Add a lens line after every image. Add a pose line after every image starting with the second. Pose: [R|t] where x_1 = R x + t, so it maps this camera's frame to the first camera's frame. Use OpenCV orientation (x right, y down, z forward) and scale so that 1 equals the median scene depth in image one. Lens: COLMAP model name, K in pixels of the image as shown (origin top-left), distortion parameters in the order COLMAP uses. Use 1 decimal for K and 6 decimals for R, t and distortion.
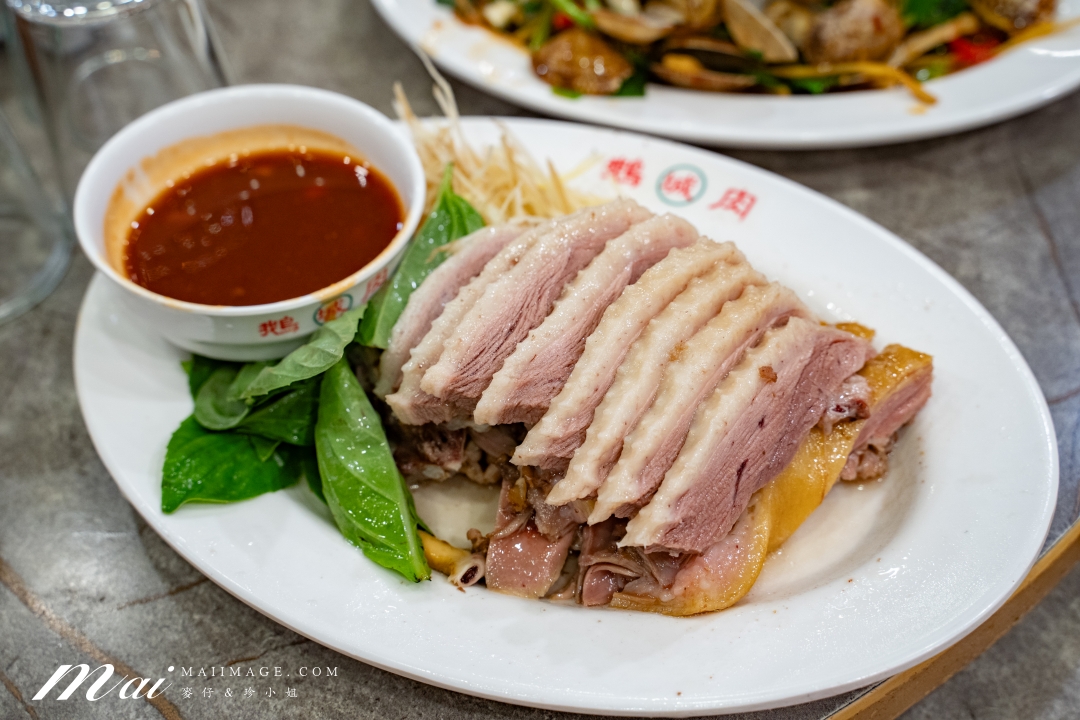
lens RADIAL K [[1568.1, 0, 540.0], [0, 1568.1, 360.0], [0, 0, 1]] dist [0.116643, -0.002990]
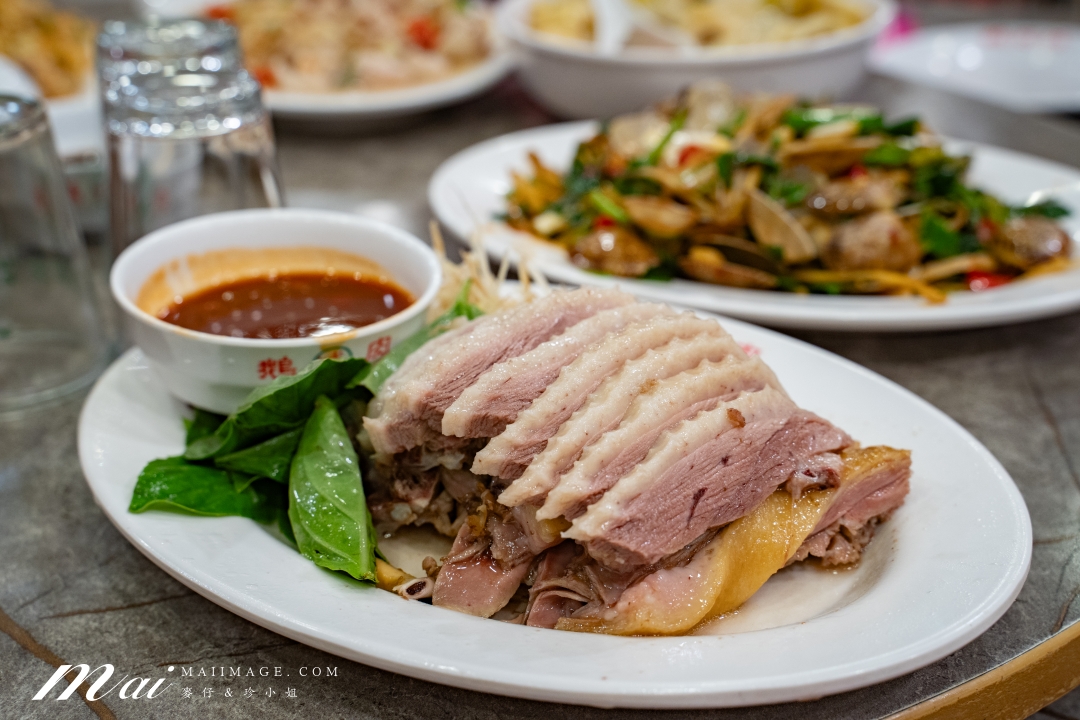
lens RADIAL K [[1568.1, 0, 540.0], [0, 1568.1, 360.0], [0, 0, 1]] dist [0.116643, -0.002990]
pose [[0.991320, 0.094226, -0.091682, 0.103433], [-0.120109, 0.932673, -0.340140, 0.314117], [0.053459, 0.348200, 0.935895, 0.035553]]
